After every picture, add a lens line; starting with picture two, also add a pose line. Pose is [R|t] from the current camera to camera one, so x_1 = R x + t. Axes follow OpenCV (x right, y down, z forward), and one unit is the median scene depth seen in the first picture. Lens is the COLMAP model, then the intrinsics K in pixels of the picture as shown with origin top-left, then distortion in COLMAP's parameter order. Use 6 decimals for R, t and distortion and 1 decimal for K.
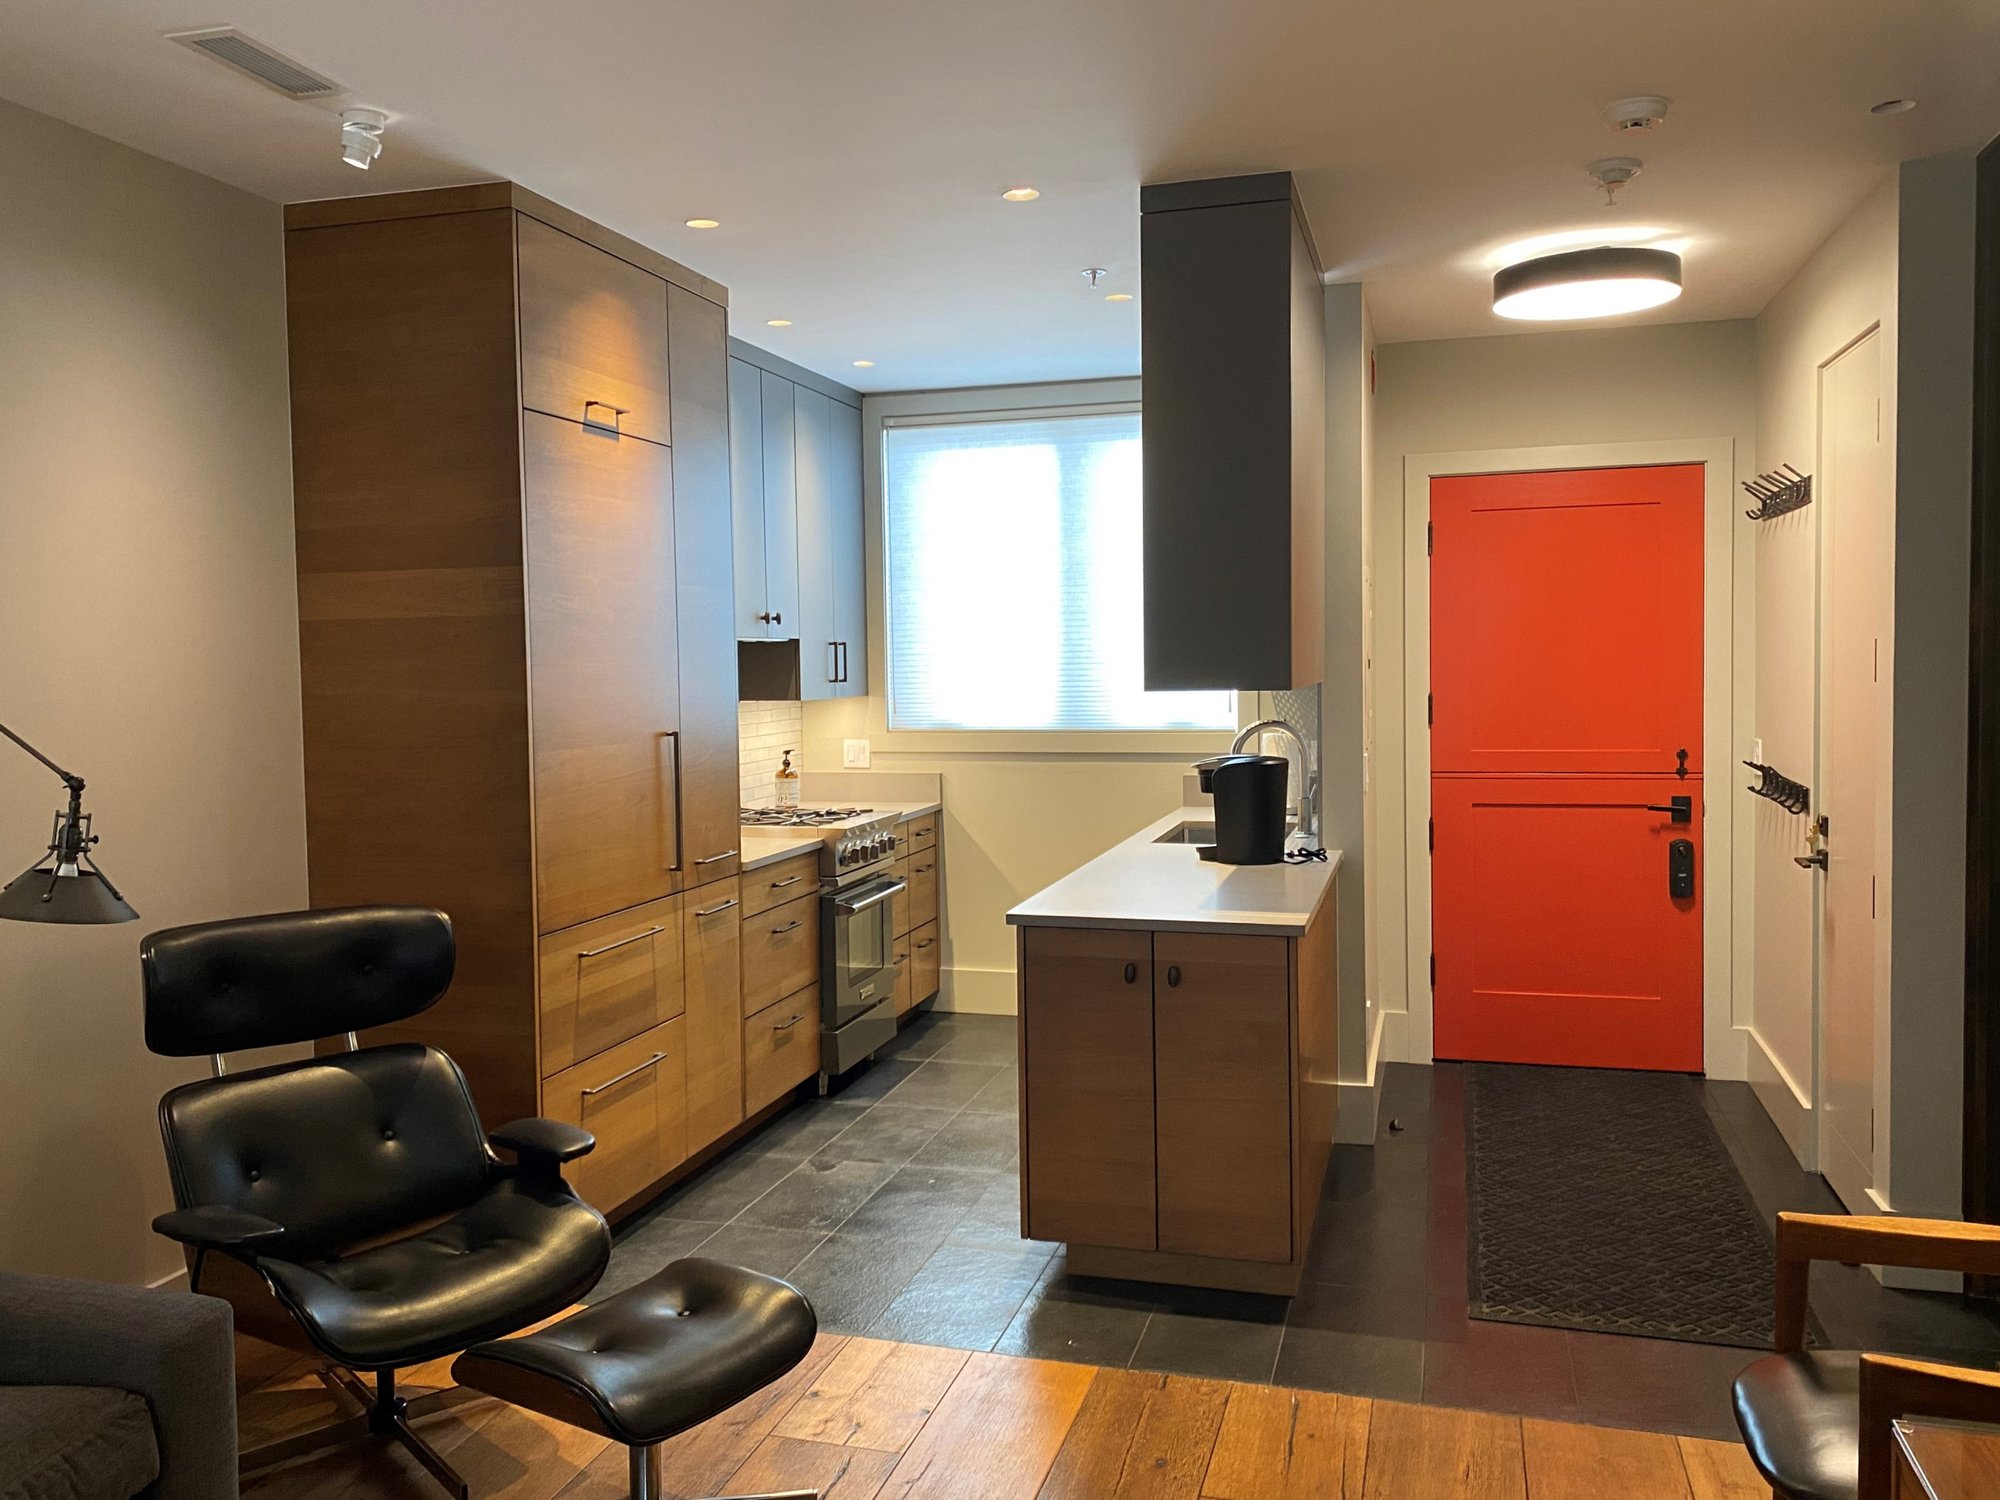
lens RADIAL K [[1623.1, 0, 951.6], [0, 1623.1, 737.5], [0, 0, 1]] dist [0.085390, -0.149199]
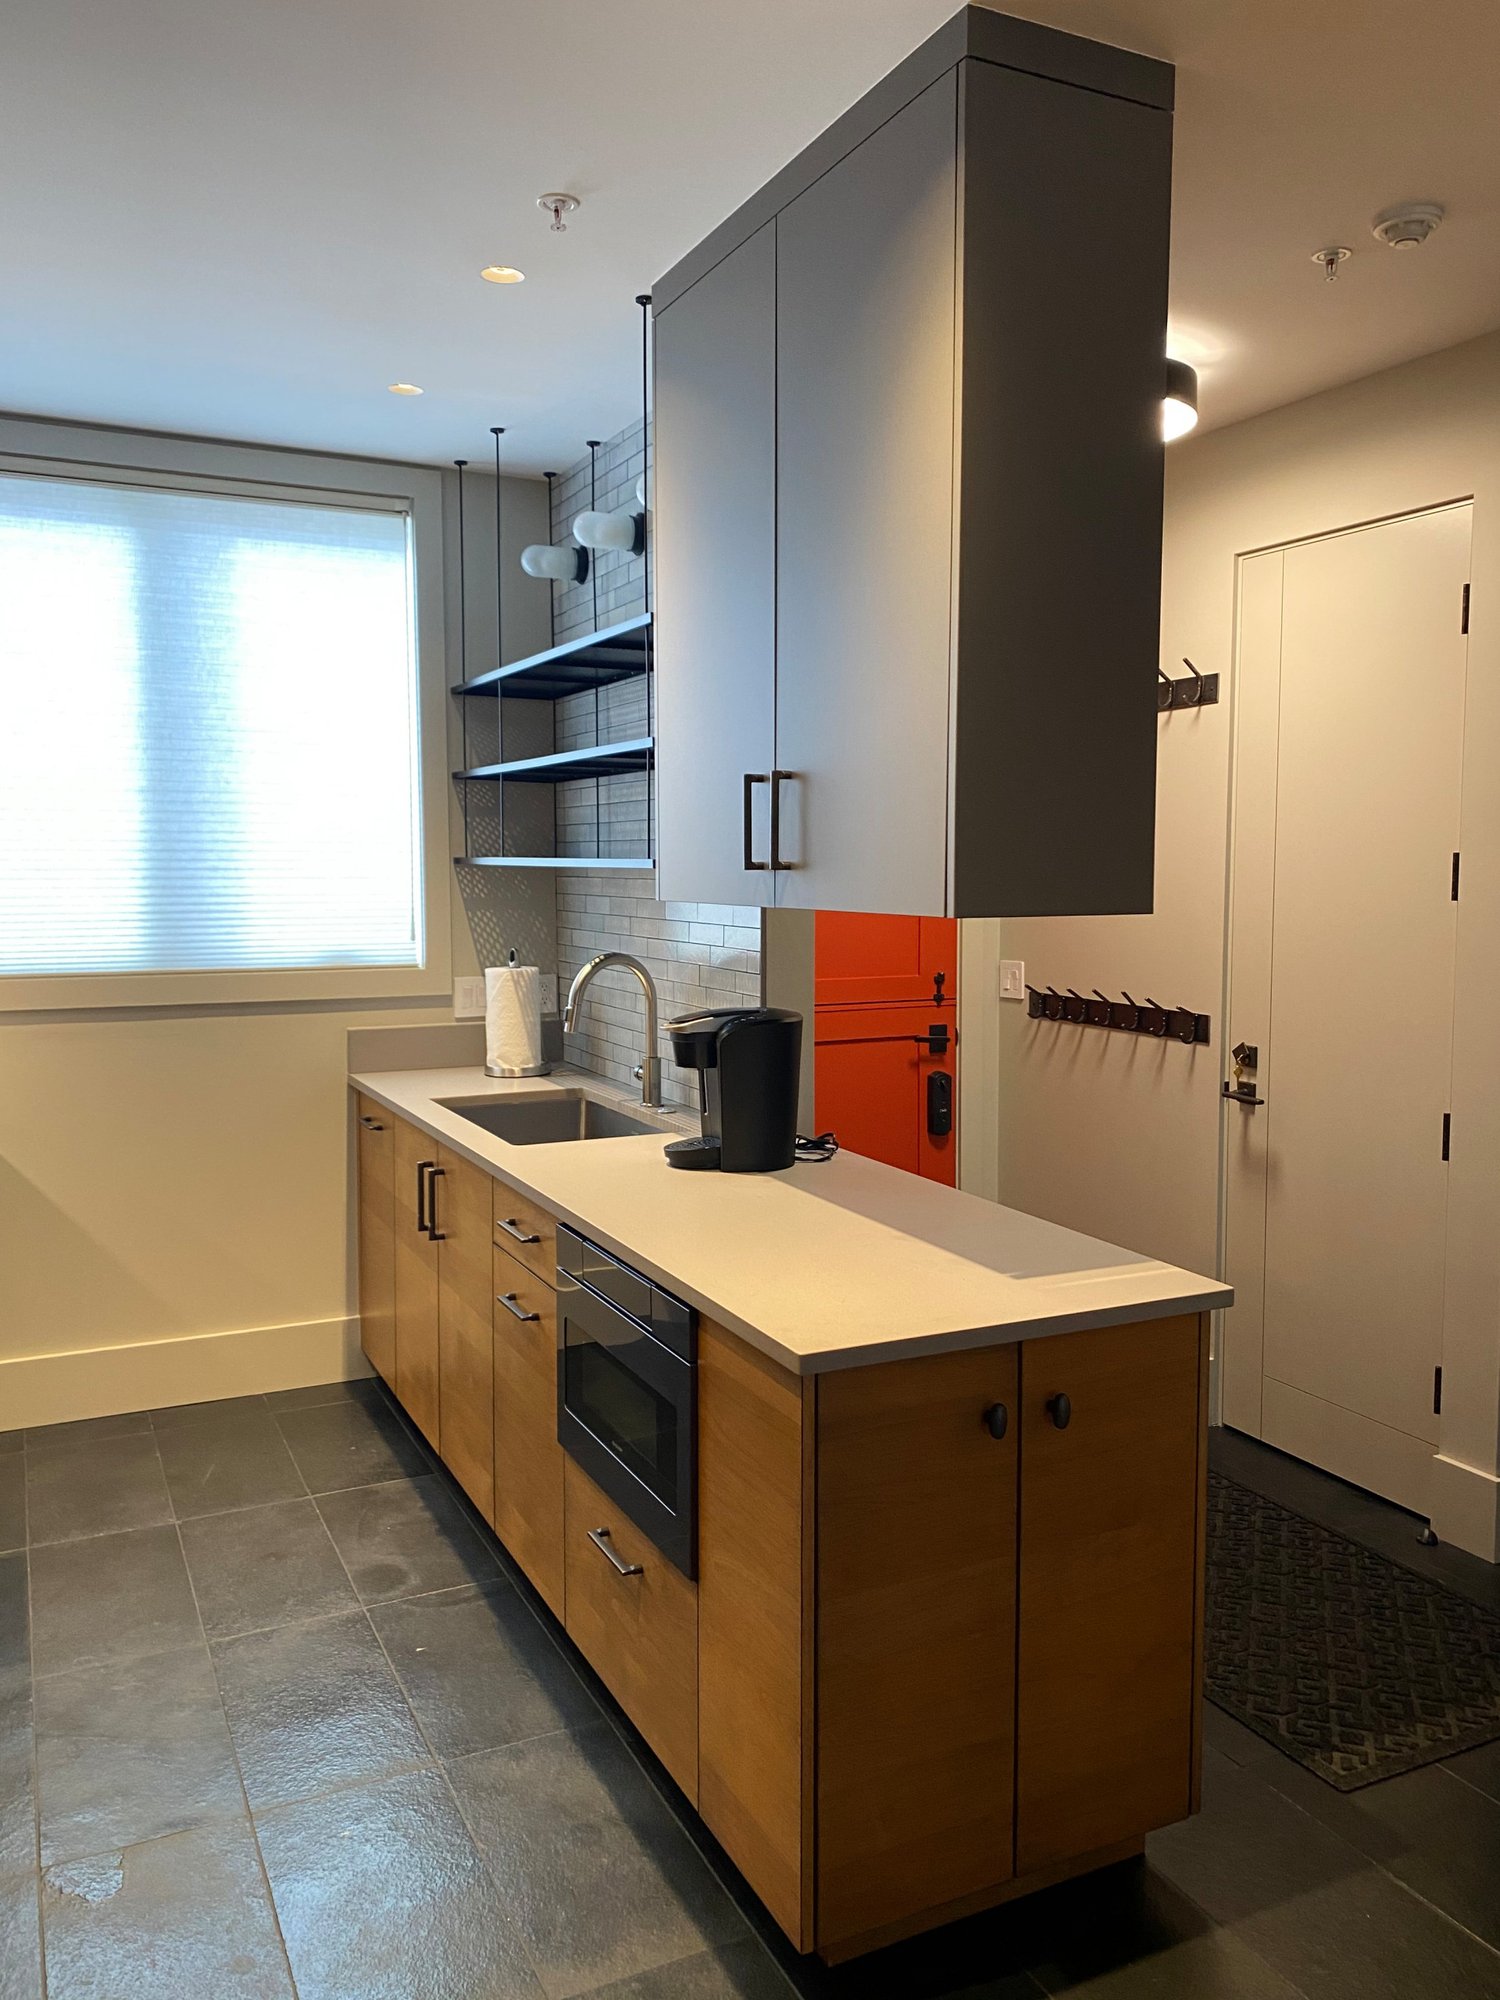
lens RADIAL K [[1510.7, 0, 765.1], [0, 1510.7, 992.1], [0, 0, 1]] dist [0.076585, -0.080070]
pose [[0.729336, -0.041266, 0.682910, -0.271536], [0.021274, 0.999065, 0.037650, -0.022078], [-0.683825, -0.012931, 0.729531, 0.603125]]
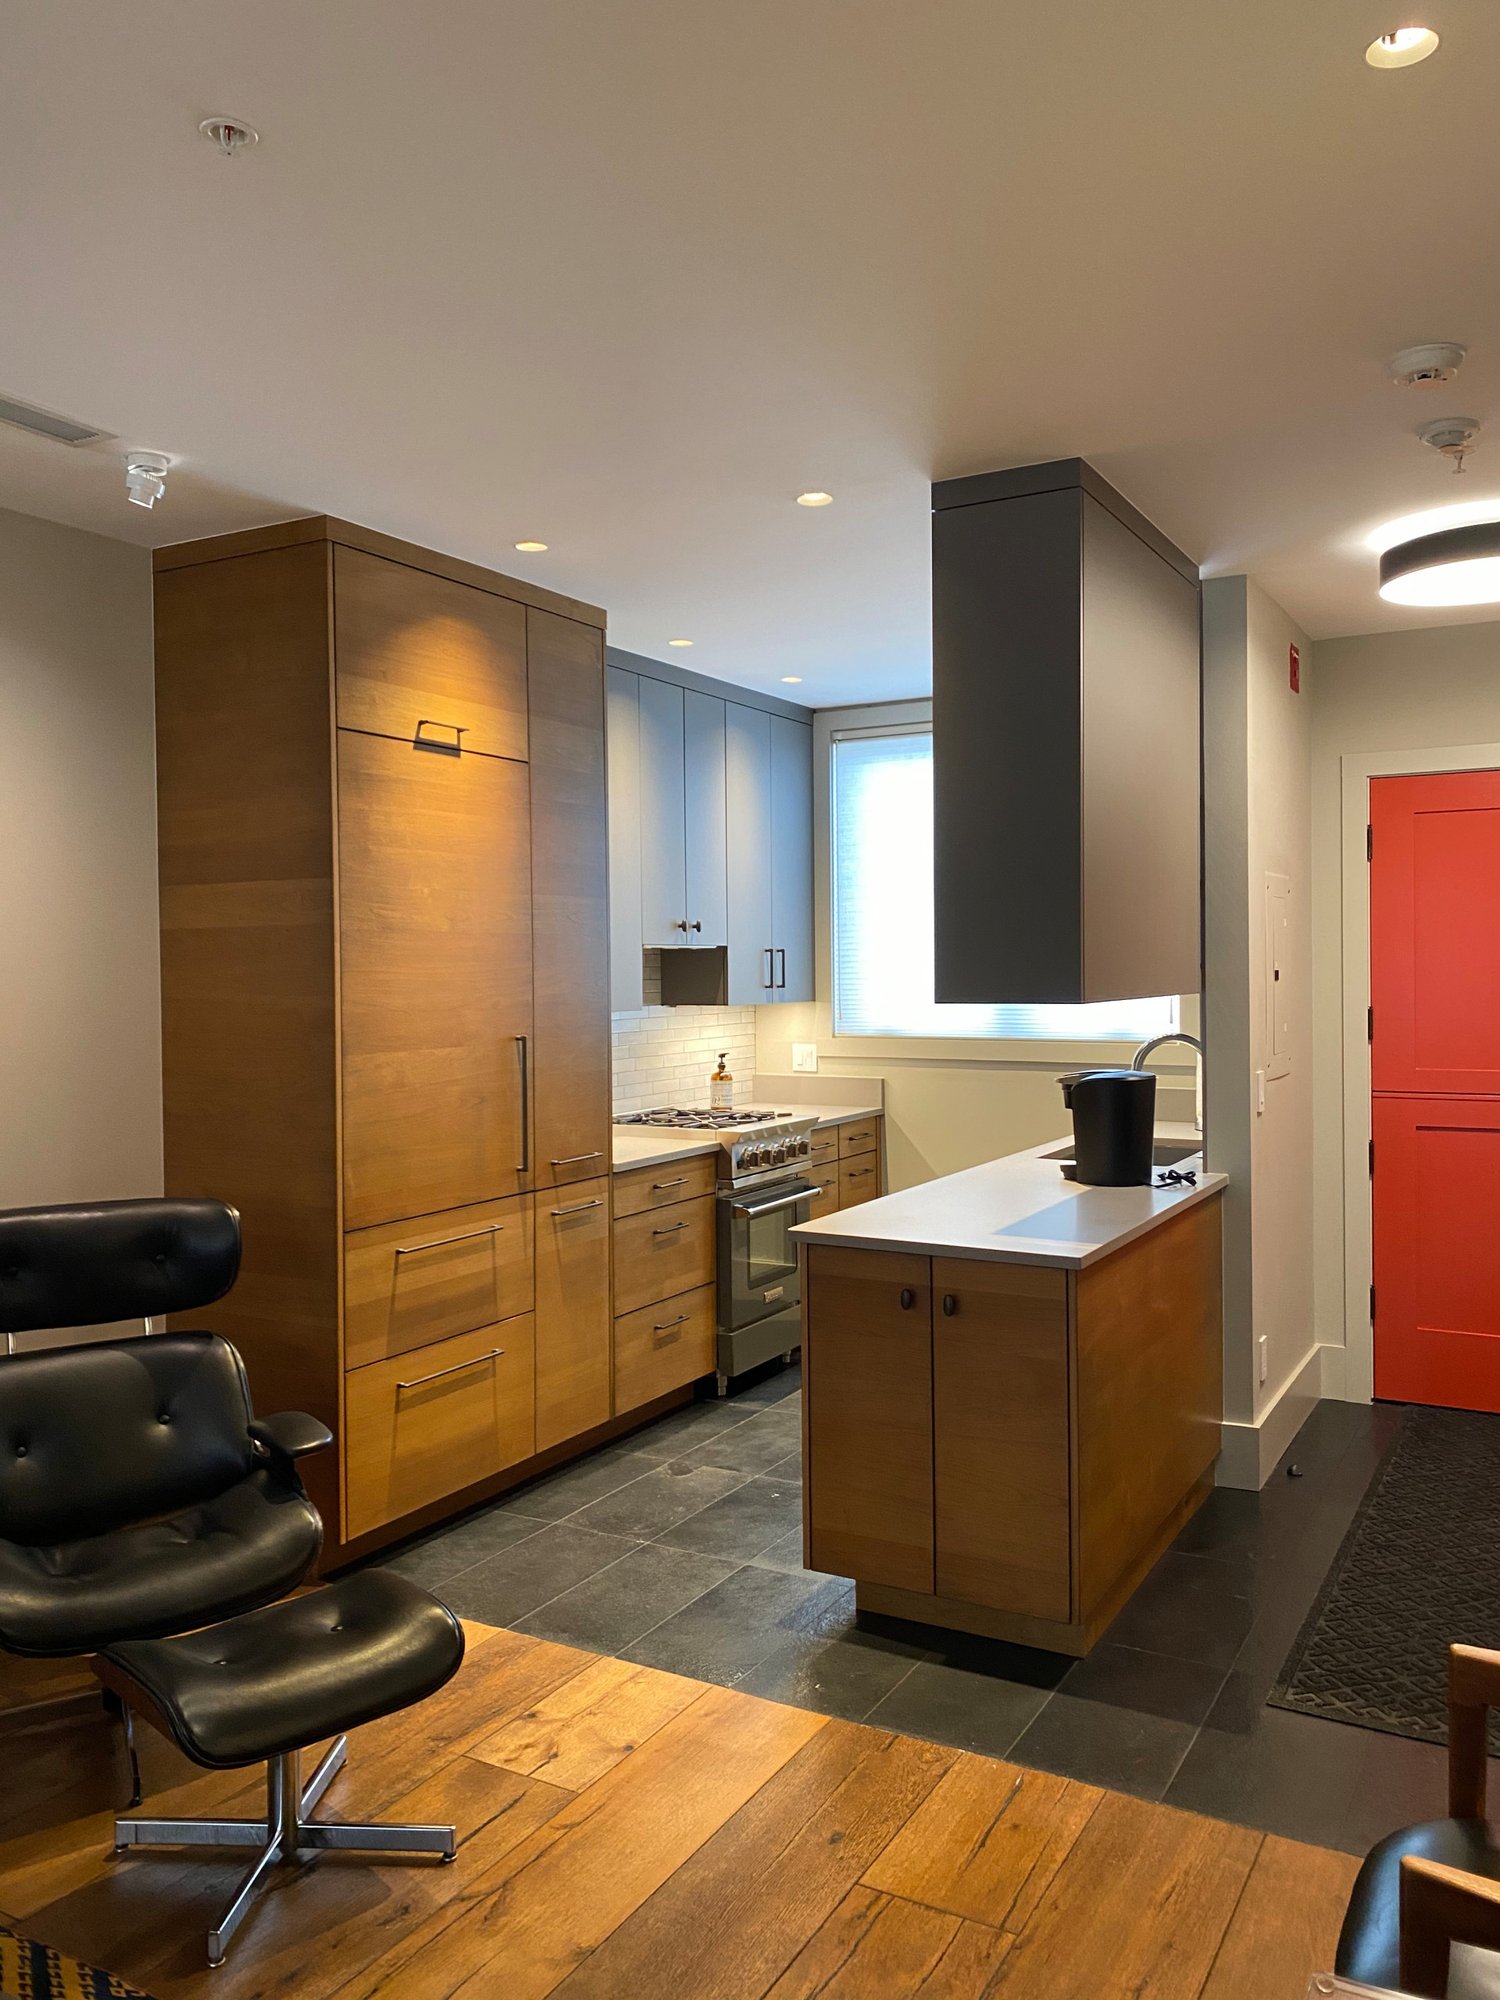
lens RADIAL K [[1518.9, 0, 760.5], [0, 1518.9, 989.6], [0, 0, 1]] dist [0.063963, -0.080608]
pose [[0.976835, 0.009304, -0.213790, 0.193587], [-0.015811, 0.999462, -0.028746, -0.008351], [0.213408, 0.031460, 0.976457, 0.092410]]
